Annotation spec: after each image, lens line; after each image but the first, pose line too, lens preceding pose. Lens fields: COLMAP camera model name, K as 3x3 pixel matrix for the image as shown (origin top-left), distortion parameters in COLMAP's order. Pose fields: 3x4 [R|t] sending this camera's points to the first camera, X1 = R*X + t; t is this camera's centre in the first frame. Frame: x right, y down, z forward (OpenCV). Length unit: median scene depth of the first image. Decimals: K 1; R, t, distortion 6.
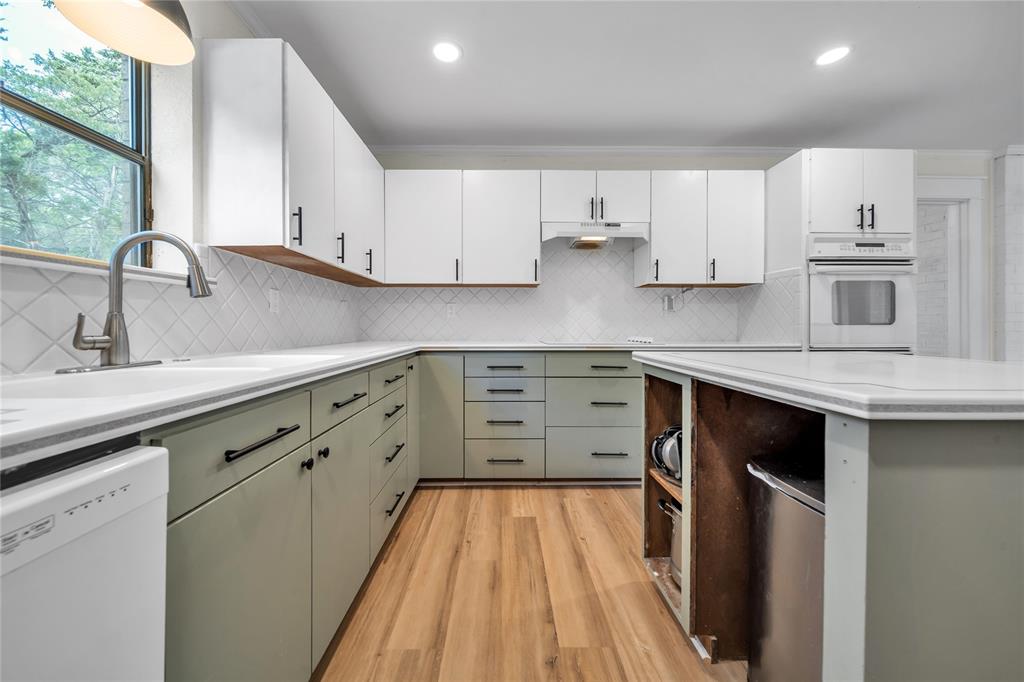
lens RADIAL K [[367.4, 0, 509.0], [0, 367.4, 327.3], [0, 0, 1]] dist [0.000283, 0.000005]
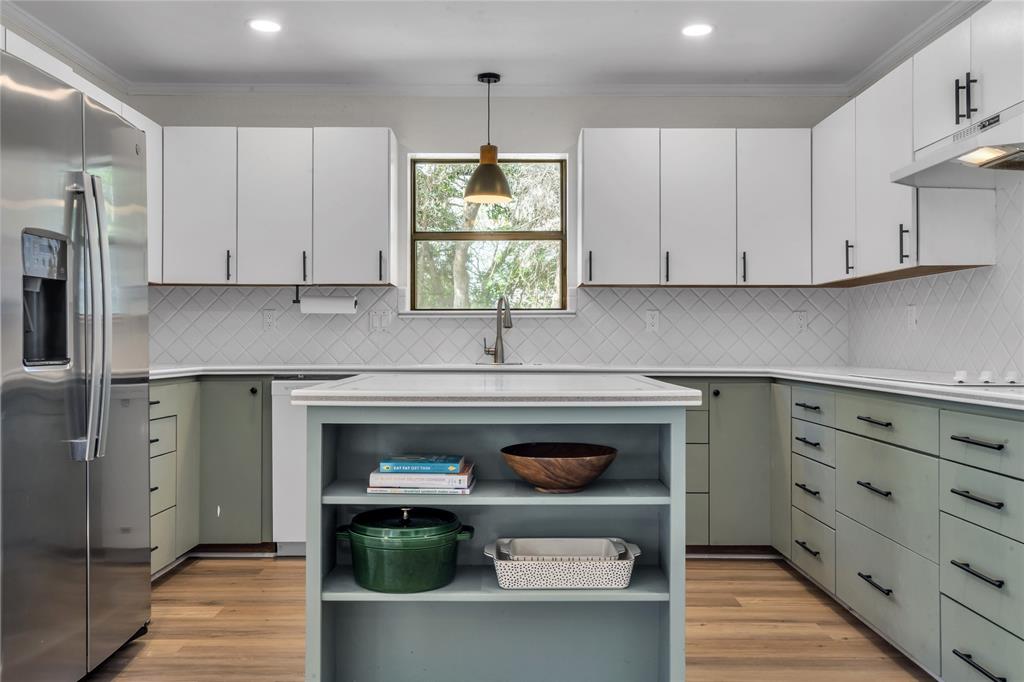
lens RADIAL K [[929.6, 0, 512.0], [0, 929.6, 341.0], [0, 0, 1]] dist [0.006078, 0.004890]
pose [[-0.016777, 0.002891, -0.999855, 1.839564], [-0.003310, 0.999990, 0.002947, -0.014223], [0.999854, 0.003359, -0.016767, 0.550121]]
